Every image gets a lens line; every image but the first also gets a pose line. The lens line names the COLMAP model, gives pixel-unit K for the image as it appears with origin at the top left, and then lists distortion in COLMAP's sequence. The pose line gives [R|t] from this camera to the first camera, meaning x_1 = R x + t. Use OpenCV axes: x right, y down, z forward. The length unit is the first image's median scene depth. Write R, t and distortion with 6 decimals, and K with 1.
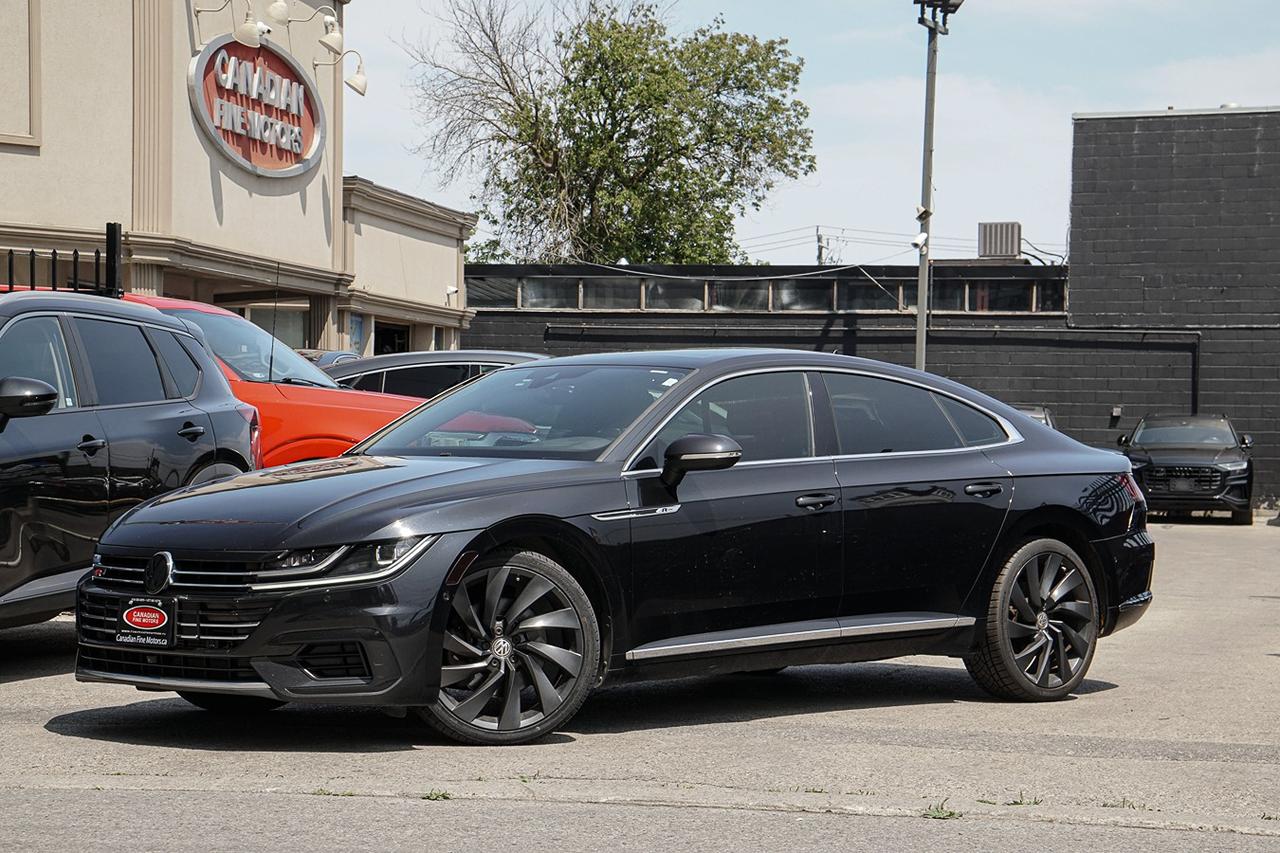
lens RADIAL K [[2619.1, 0, 640.0], [0, 2619.1, 426.5], [0, 0, 1]] dist [0.492091, 0.140816]
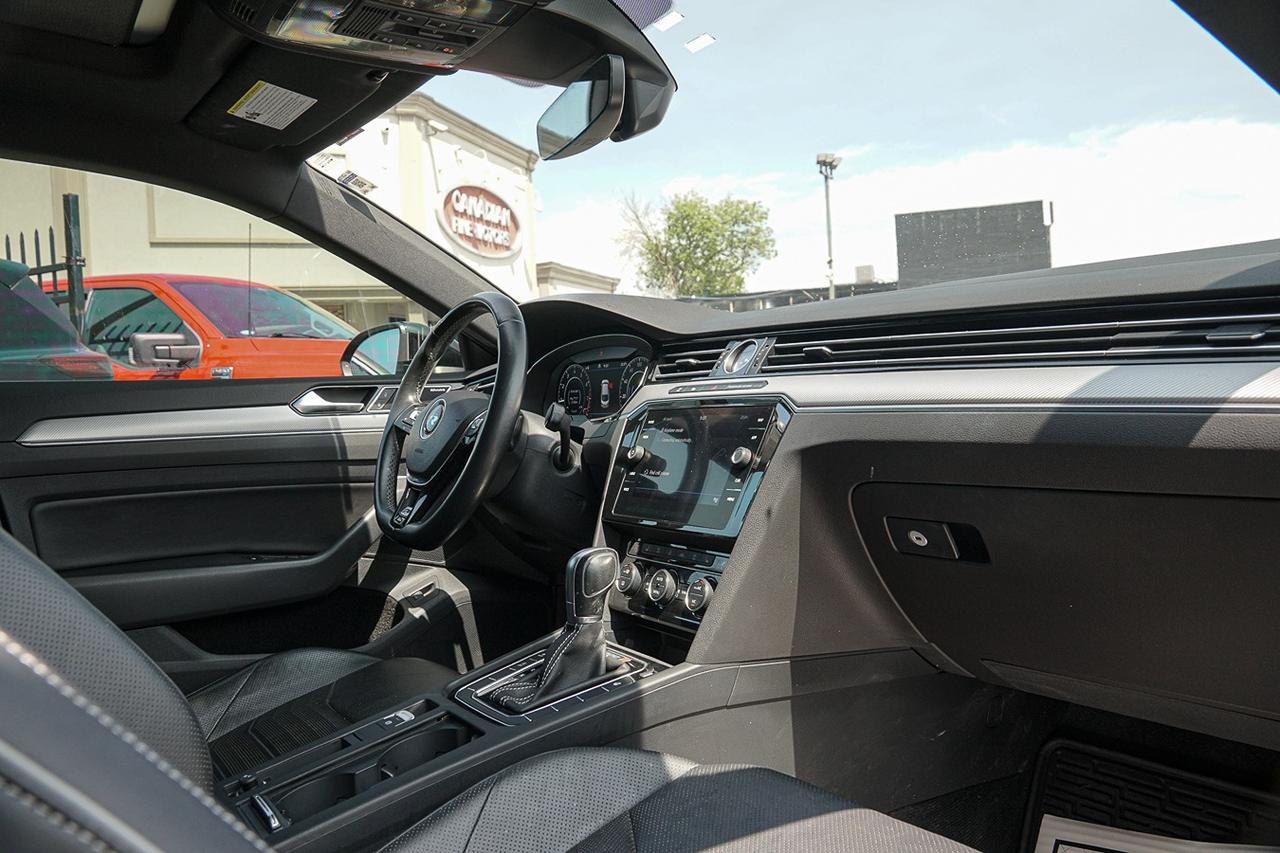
lens RADIAL K [[998.9, 0, 640.0], [0, 998.9, 426.5], [0, 0, 1]] dist [-0.120514, 0.085298]
pose [[0.993518, -0.076624, -0.083967, 0.012042], [0.080768, 0.995619, 0.047110, 0.001621], [0.079989, -0.053587, 0.995354, 0.181264]]
